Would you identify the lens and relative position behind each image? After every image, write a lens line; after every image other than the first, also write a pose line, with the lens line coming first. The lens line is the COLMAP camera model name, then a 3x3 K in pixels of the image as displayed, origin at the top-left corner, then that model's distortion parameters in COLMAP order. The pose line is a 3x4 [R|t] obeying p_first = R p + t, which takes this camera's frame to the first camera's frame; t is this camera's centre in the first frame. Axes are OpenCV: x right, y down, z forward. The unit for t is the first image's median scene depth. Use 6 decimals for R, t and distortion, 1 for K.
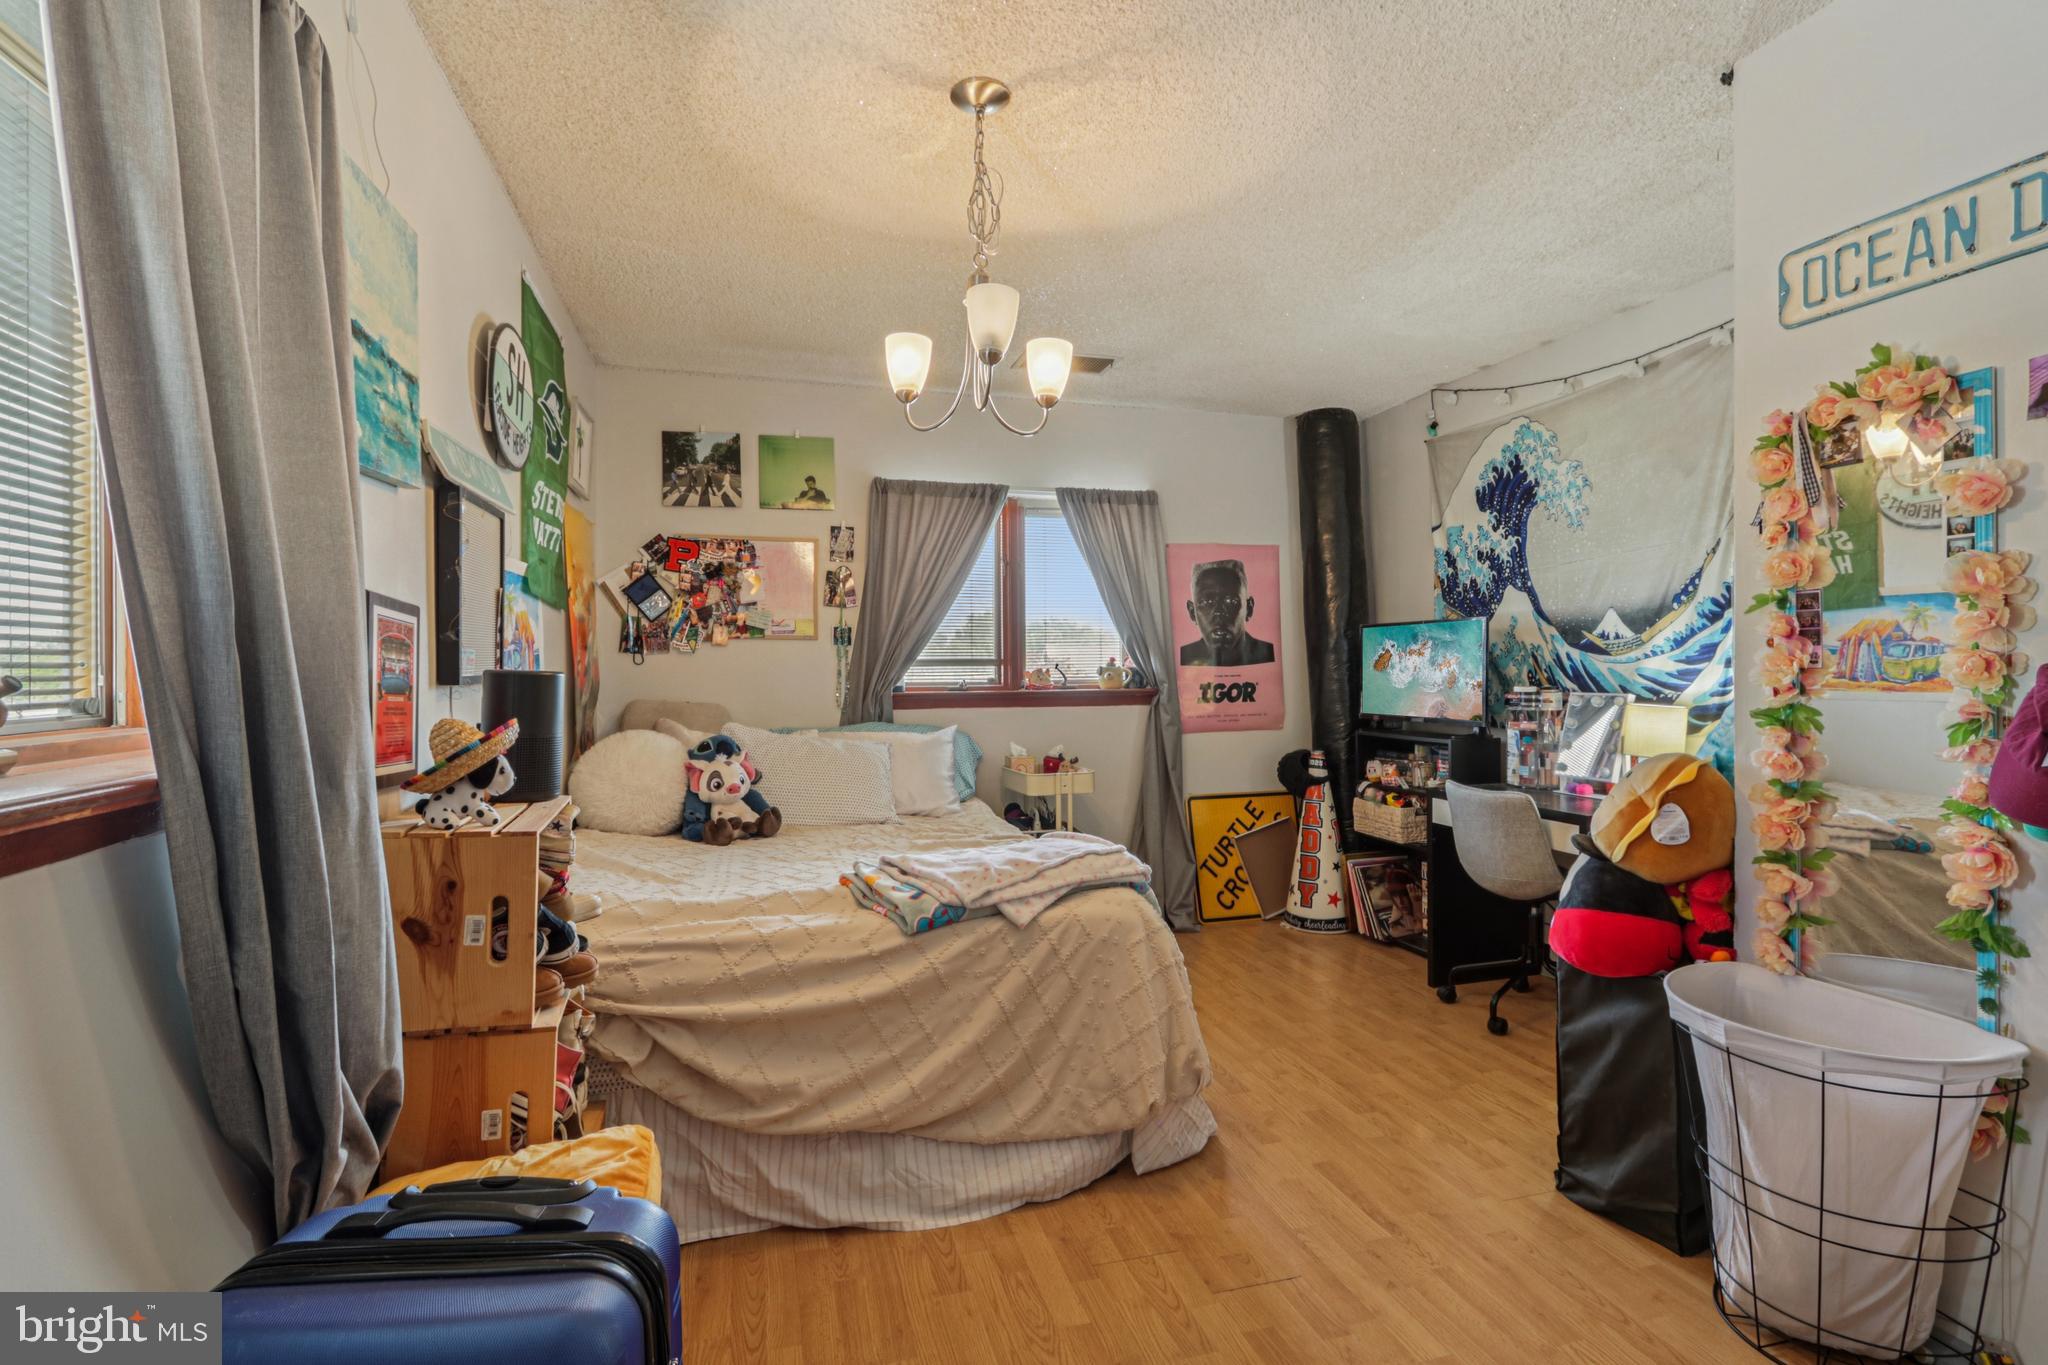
lens RADIAL K [[986.0, 0, 1025.1], [0, 986.0, 671.2], [0, 0, 1]] dist [-0.017270, 0.000524]
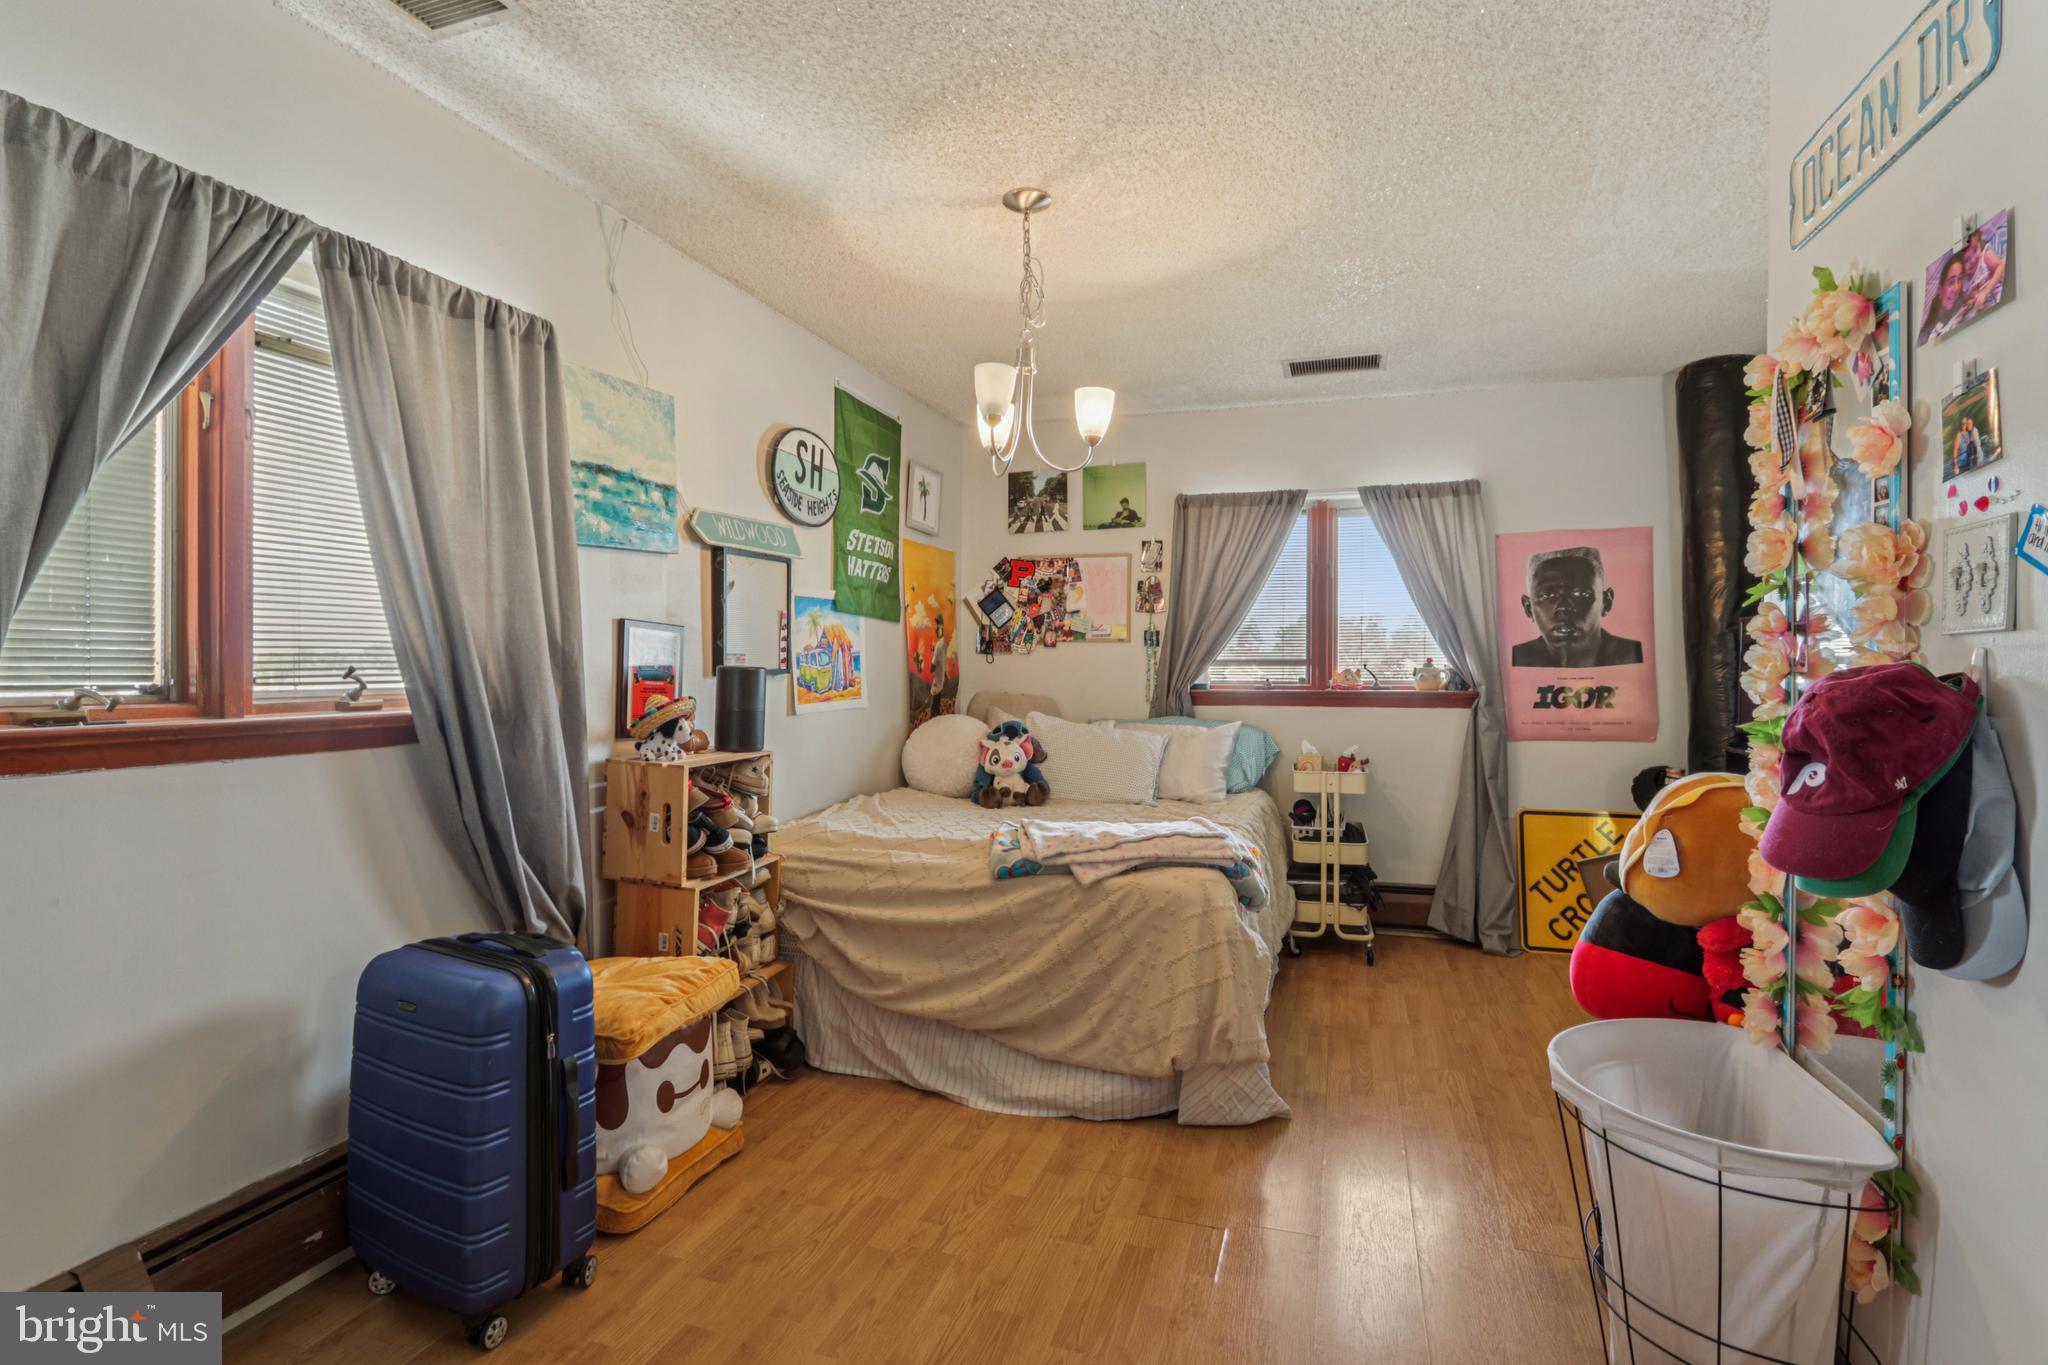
lens RADIAL K [[990.2, 0, 1026.1], [0, 990.2, 673.0], [0, 0, 1]] dist [-0.017511, 0.001810]
pose [[0.829407, 0.009437, -0.558565, 0.439000], [-0.007909, 0.999955, 0.005150, -0.001286], [0.558589, 0.000146, 0.829444, -0.017865]]
